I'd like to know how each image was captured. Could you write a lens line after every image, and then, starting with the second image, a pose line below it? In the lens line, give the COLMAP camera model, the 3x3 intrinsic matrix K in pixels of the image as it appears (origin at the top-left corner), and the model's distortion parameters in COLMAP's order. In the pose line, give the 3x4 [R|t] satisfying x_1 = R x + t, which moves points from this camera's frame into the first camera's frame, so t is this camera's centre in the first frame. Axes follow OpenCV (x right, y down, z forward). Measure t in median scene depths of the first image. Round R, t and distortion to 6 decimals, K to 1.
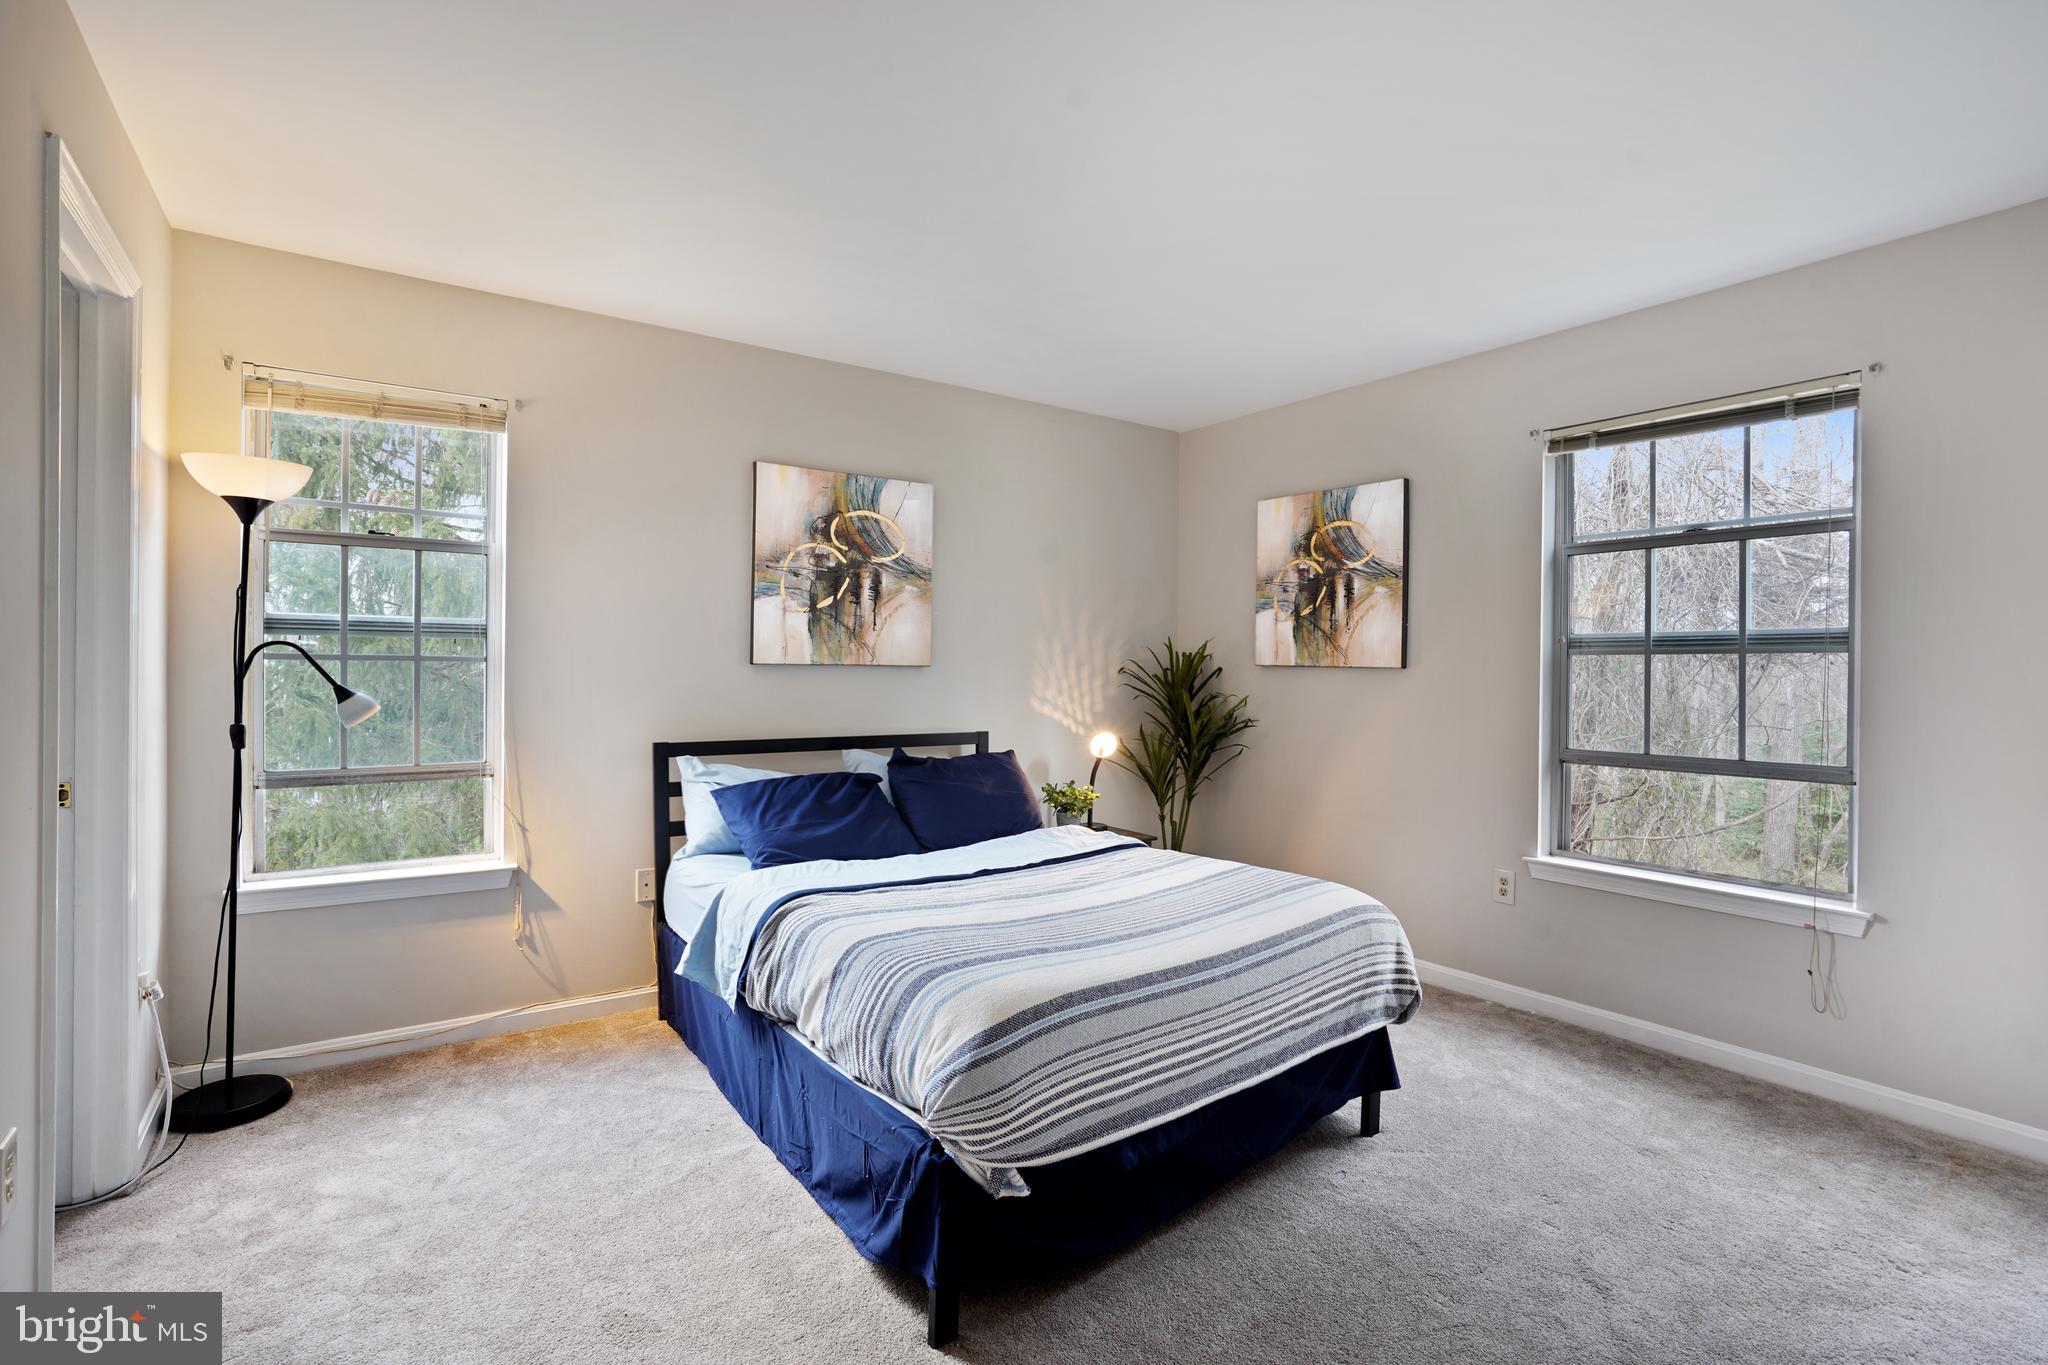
lens RADIAL K [[944.7, 0, 1022.1], [0, 944.7, 680.1], [0, 0, 1]] dist [-0.047433, 0.022000]
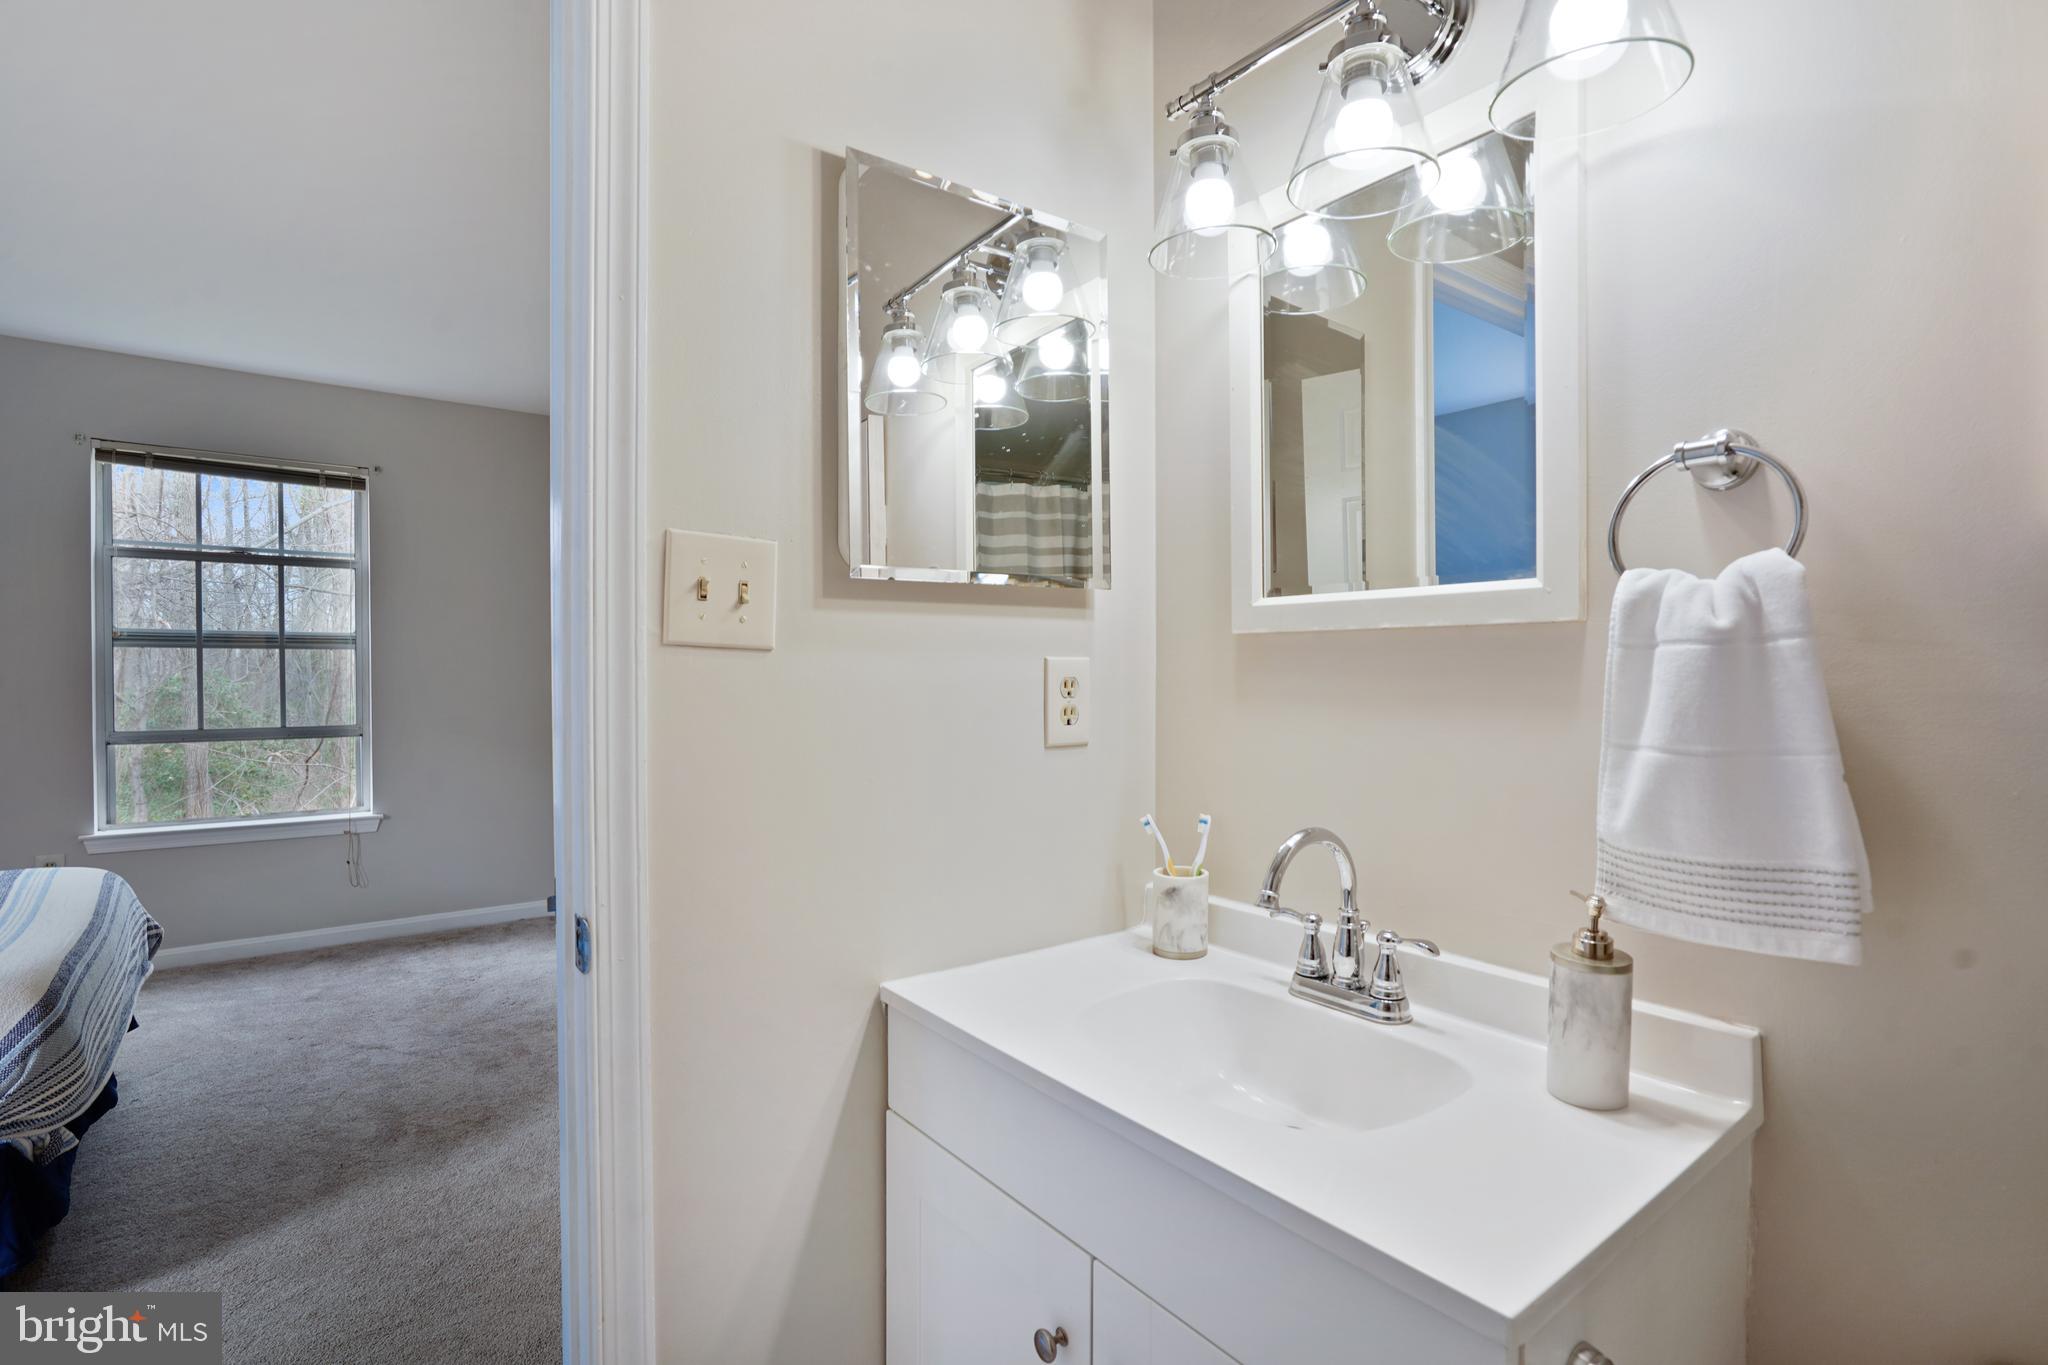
lens RADIAL K [[944.7, 0, 1022.1], [0, 944.7, 680.1], [0, 0, 1]] dist [-0.047433, 0.022000]
pose [[-0.040805, -0.017715, 0.999010, -0.627029], [0.005057, 0.999826, 0.017936, -0.001830], [-0.999154, 0.005784, -0.040709, -0.035180]]
